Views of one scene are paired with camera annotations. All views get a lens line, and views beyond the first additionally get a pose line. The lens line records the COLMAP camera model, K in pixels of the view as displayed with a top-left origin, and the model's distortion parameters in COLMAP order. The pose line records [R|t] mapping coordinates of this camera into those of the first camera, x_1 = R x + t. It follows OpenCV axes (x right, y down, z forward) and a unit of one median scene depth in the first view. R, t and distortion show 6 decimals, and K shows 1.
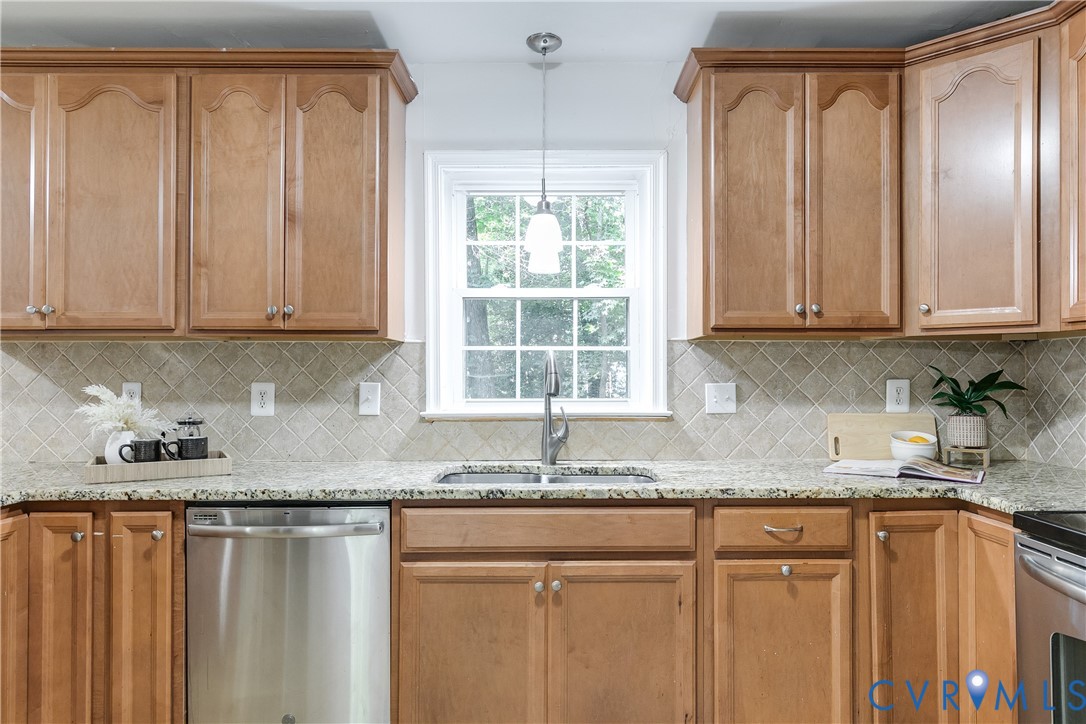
lens RADIAL K [[705.7, 0, 545.0], [0, 705.7, 367.2], [0, 0, 1]] dist [0.007956, -0.000544]
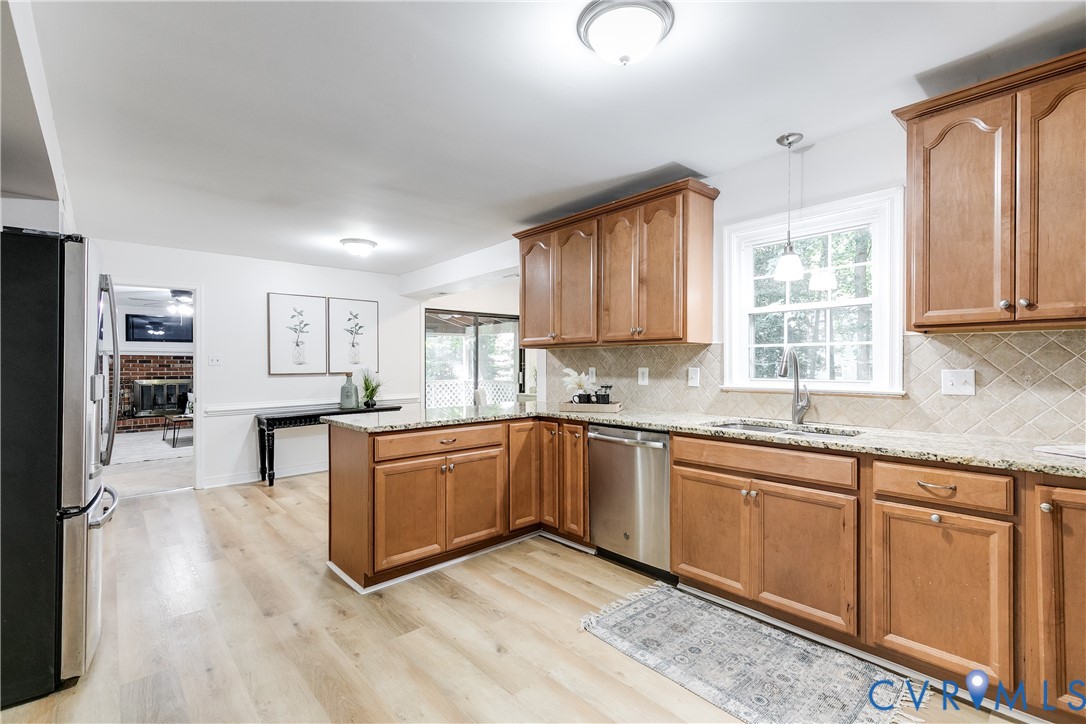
lens RADIAL K [[497.0, 0, 544.2], [0, 497.0, 362.8], [0, 0, 1]] dist [0.003371, -0.001301]
pose [[0.661483, -0.002922, -0.749954, 0.472316], [0.010225, 0.999935, 0.005123, -0.000120], [0.749890, -0.011058, 0.661470, -0.088948]]
